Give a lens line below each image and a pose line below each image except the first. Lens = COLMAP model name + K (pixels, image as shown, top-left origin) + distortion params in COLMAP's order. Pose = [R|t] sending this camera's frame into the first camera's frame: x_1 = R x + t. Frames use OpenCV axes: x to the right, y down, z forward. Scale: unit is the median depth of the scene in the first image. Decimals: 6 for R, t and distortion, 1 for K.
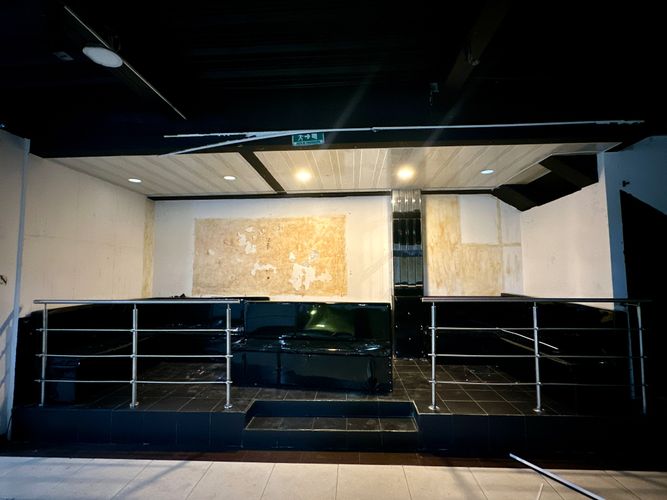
lens RADIAL K [[331.0, 0, 333.5], [0, 331.0, 250.0], [0, 0, 1]] dist [-0.003054, -0.000844]
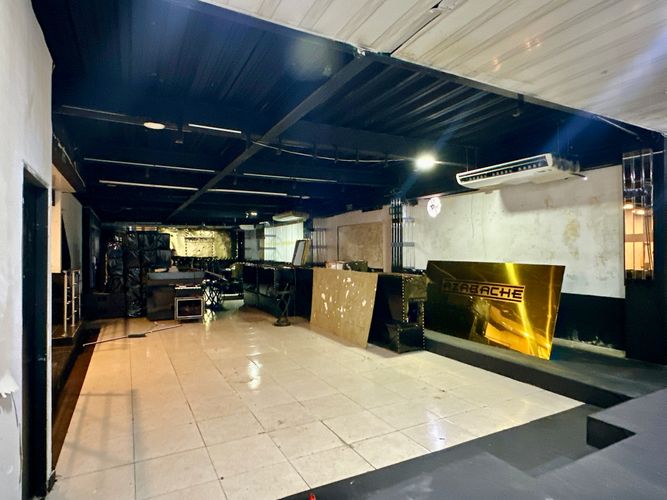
lens RADIAL K [[390.7, 0, 333.5], [0, 390.7, 250.0], [0, 0, 1]] dist [-0.003476, -0.001027]
pose [[-0.516107, 0.014033, 0.856409, -1.232402], [-0.050772, 0.997606, -0.046944, 0.040200], [-0.855018, -0.067710, -0.514159, 0.516387]]
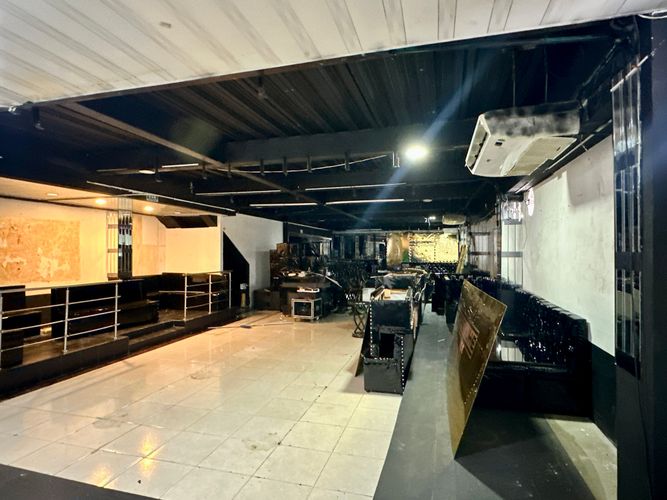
lens RADIAL K [[382.2, 0, 333.5], [0, 382.2, 250.0], [0, 0, 1]] dist [0.000029, 0.000197]
pose [[0.217327, 0.012914, 0.976013, -1.277637], [-0.068361, 0.997659, 0.002021, -0.060738], [-0.973702, -0.067161, 0.217701, -0.364556]]
